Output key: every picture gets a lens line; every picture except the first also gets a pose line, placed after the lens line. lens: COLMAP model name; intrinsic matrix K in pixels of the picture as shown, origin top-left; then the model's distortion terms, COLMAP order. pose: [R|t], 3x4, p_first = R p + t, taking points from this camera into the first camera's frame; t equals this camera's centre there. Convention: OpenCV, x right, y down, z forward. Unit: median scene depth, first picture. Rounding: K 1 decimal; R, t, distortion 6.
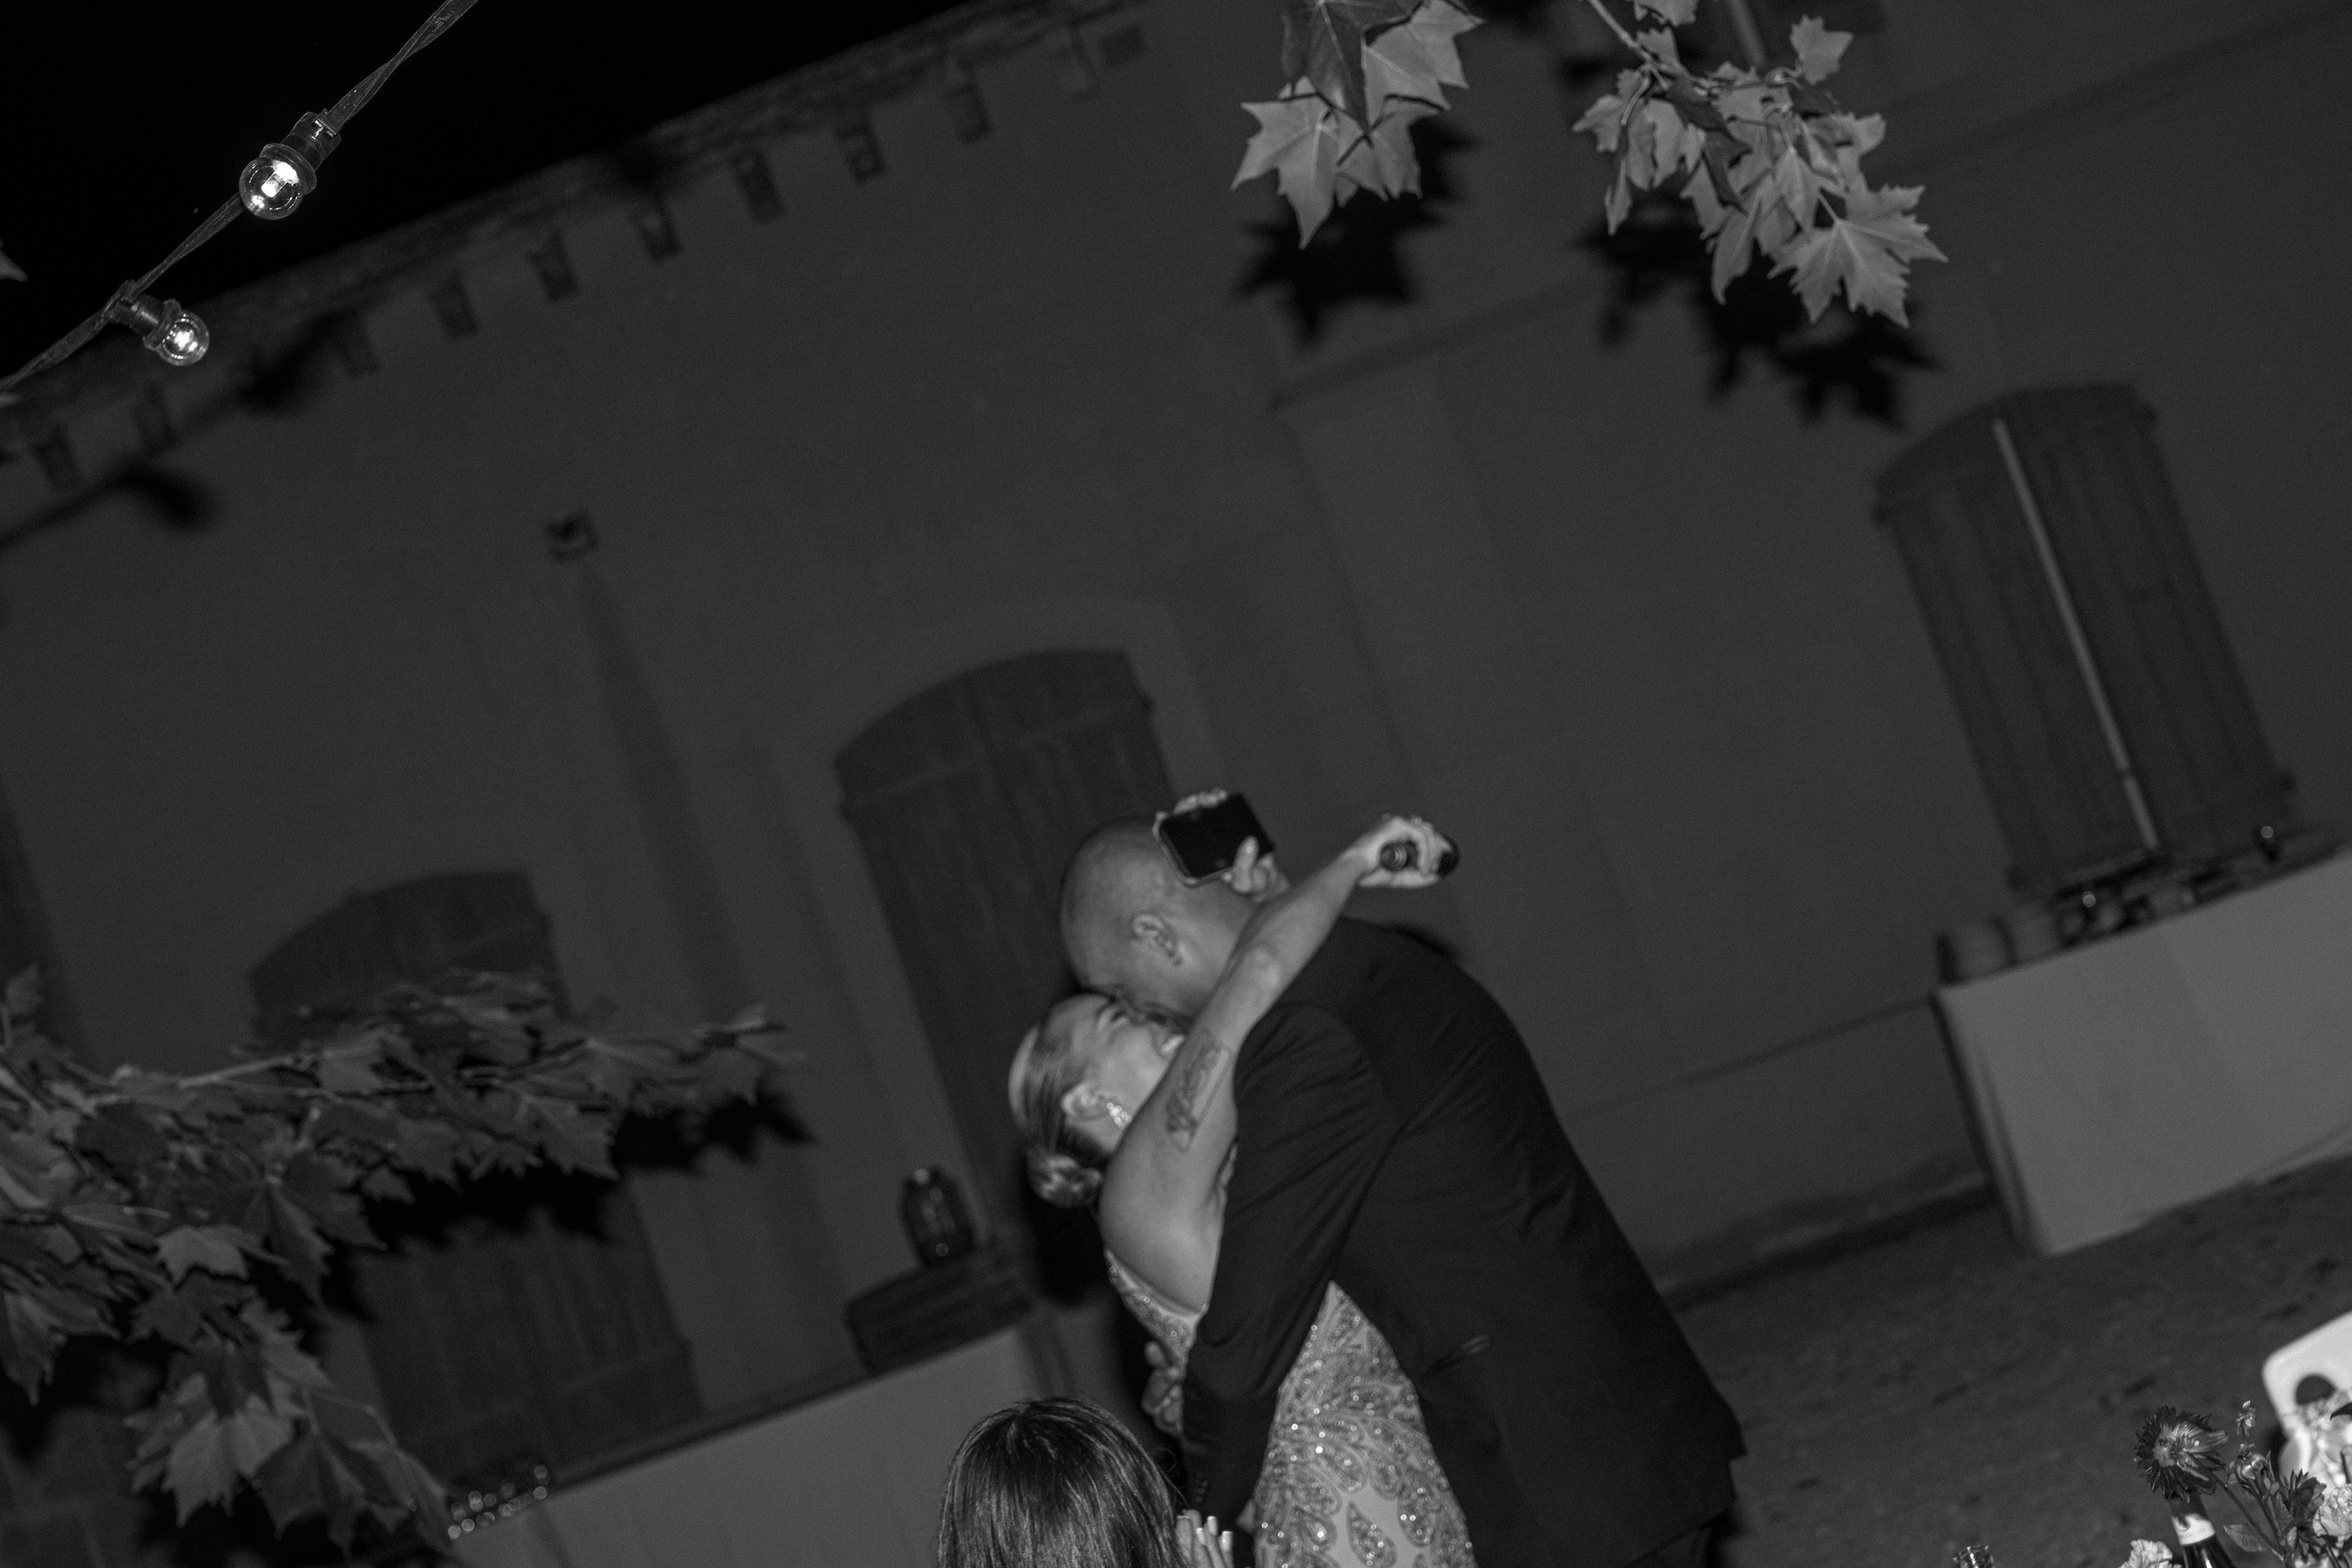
lens RADIAL K [[4467.0, 0, 1179.7], [0, 4467.0, 789.3], [0, 0, 1]] dist [0.053208, 0.000000]
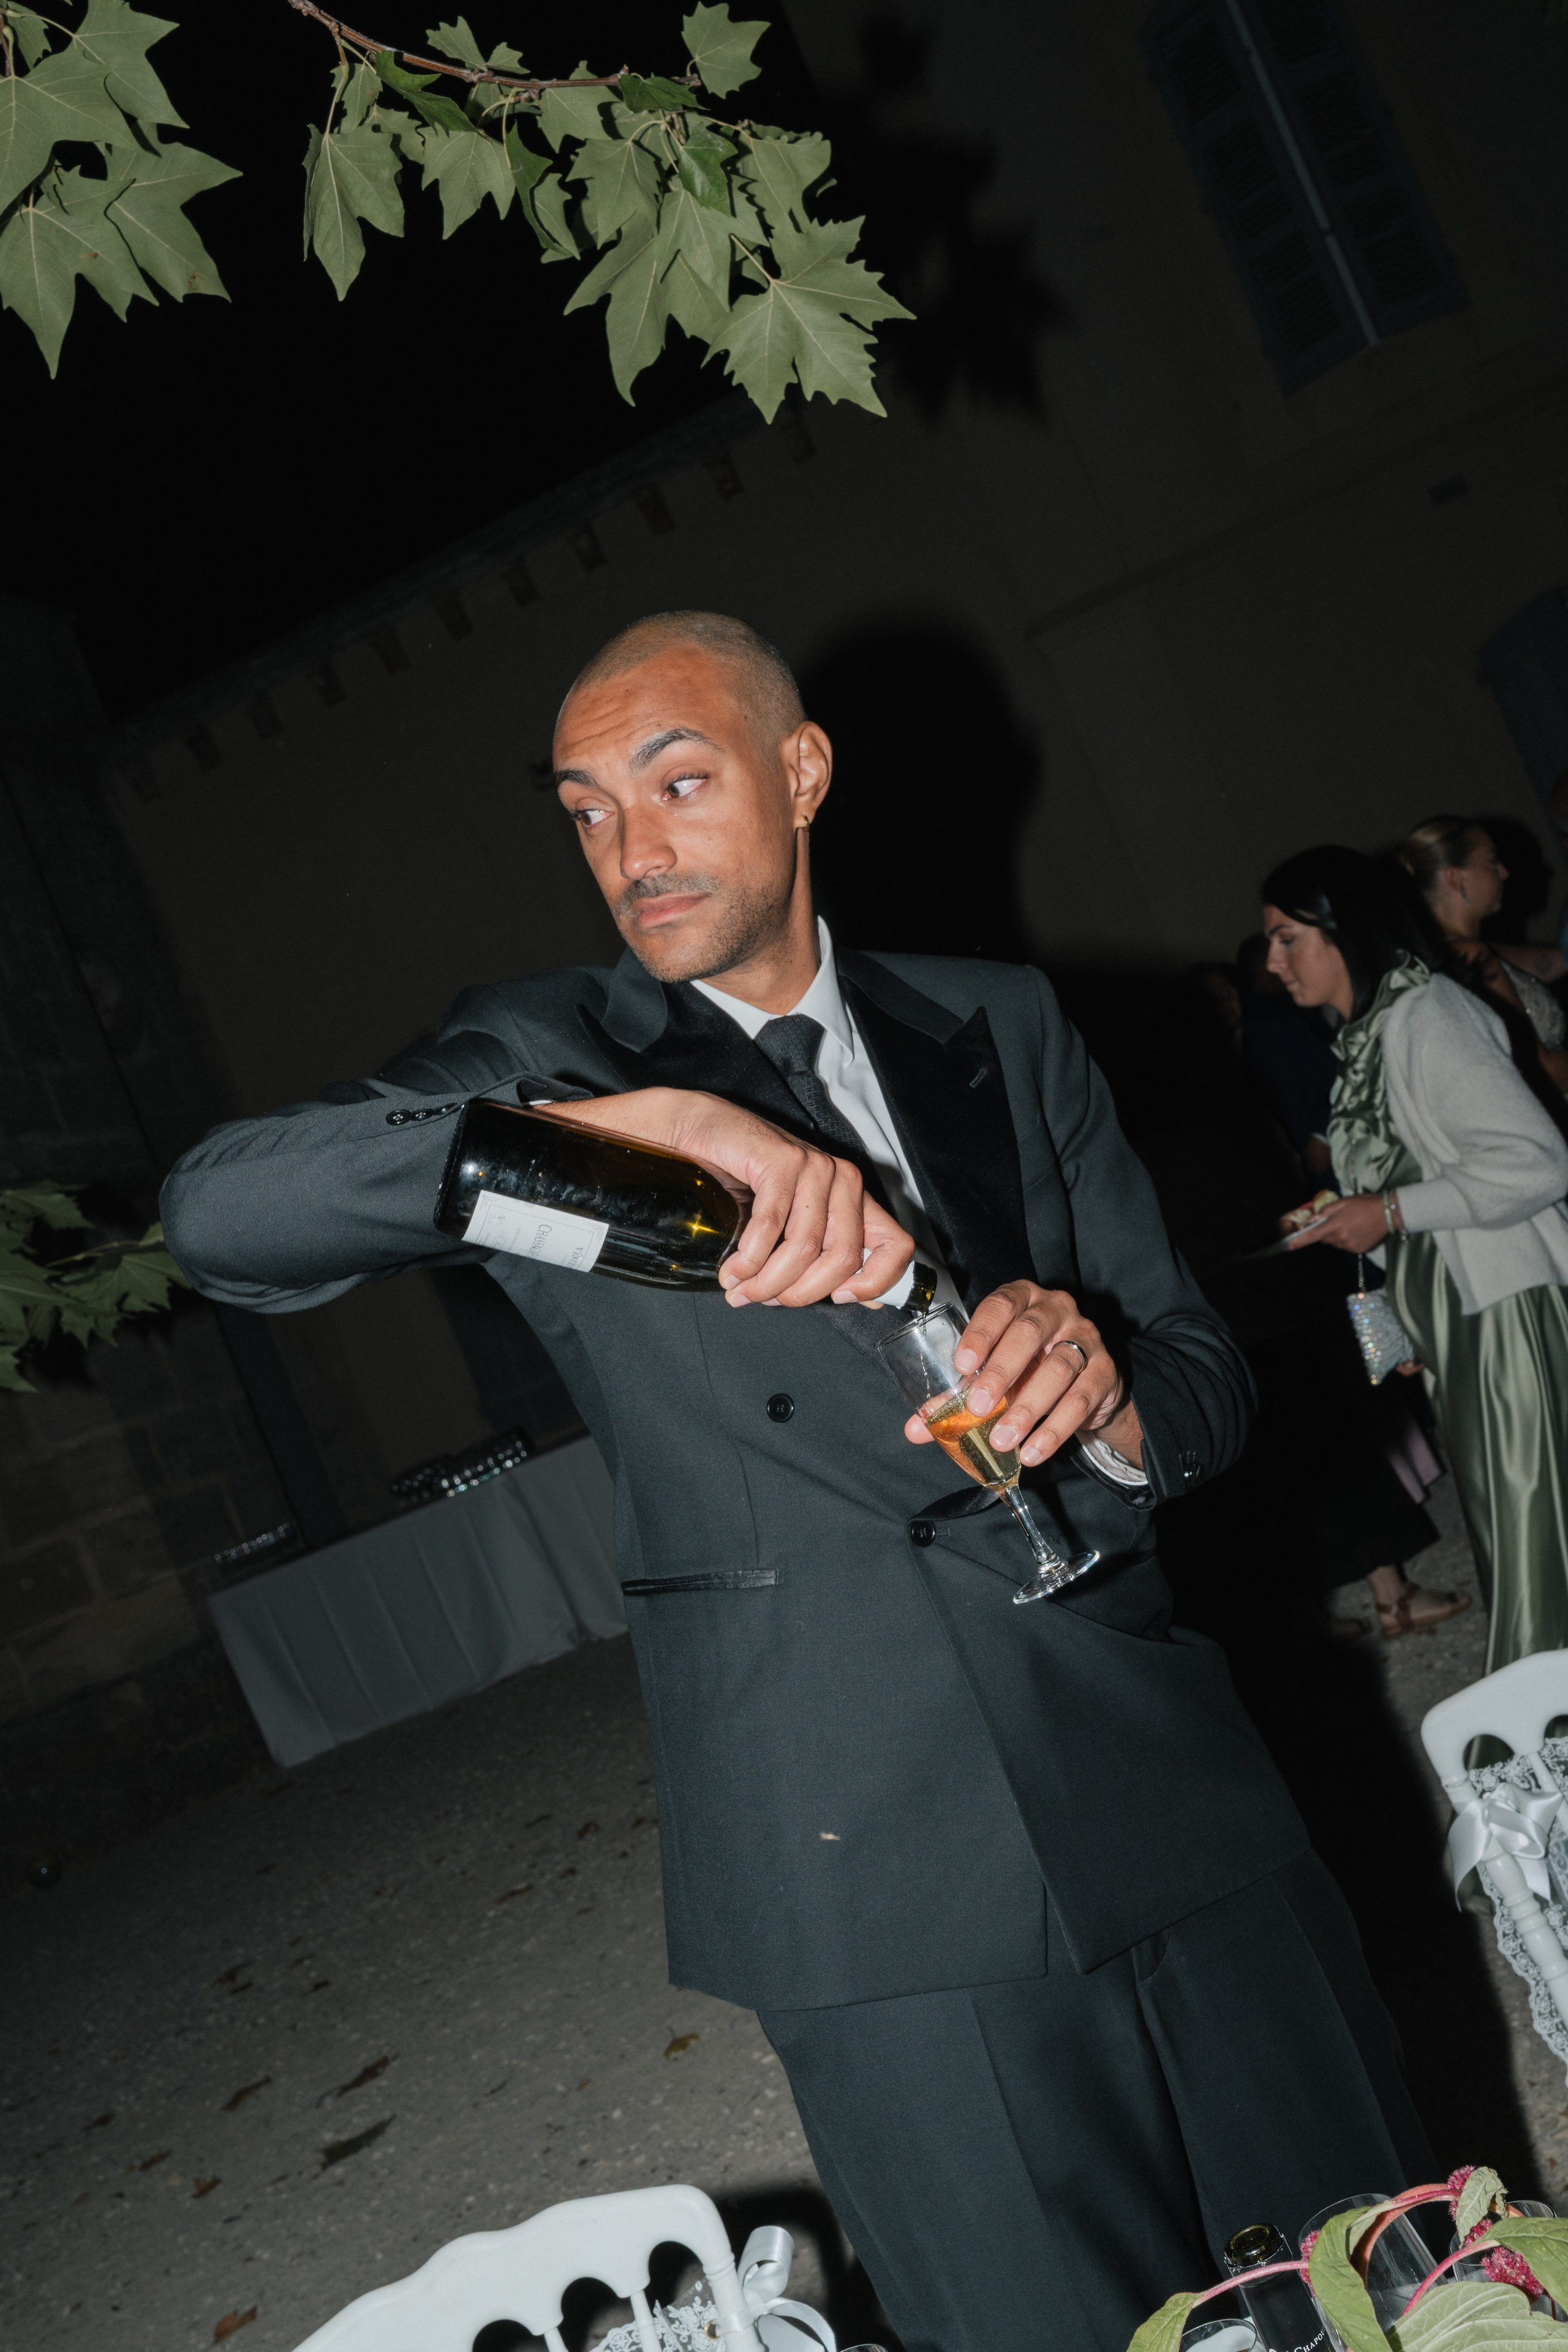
lens RADIAL K [[2705.1, 0, 776.7], [0, 2705.1, 1163.2], [0, 0, 1]] dist [0.020586, 0.000000]
pose [[0.986941, -0.057632, -0.150420, 0.208038], [0.071789, 0.993311, 0.090446, -0.019404], [0.144201, -0.100064, 0.984476, 0.529541]]
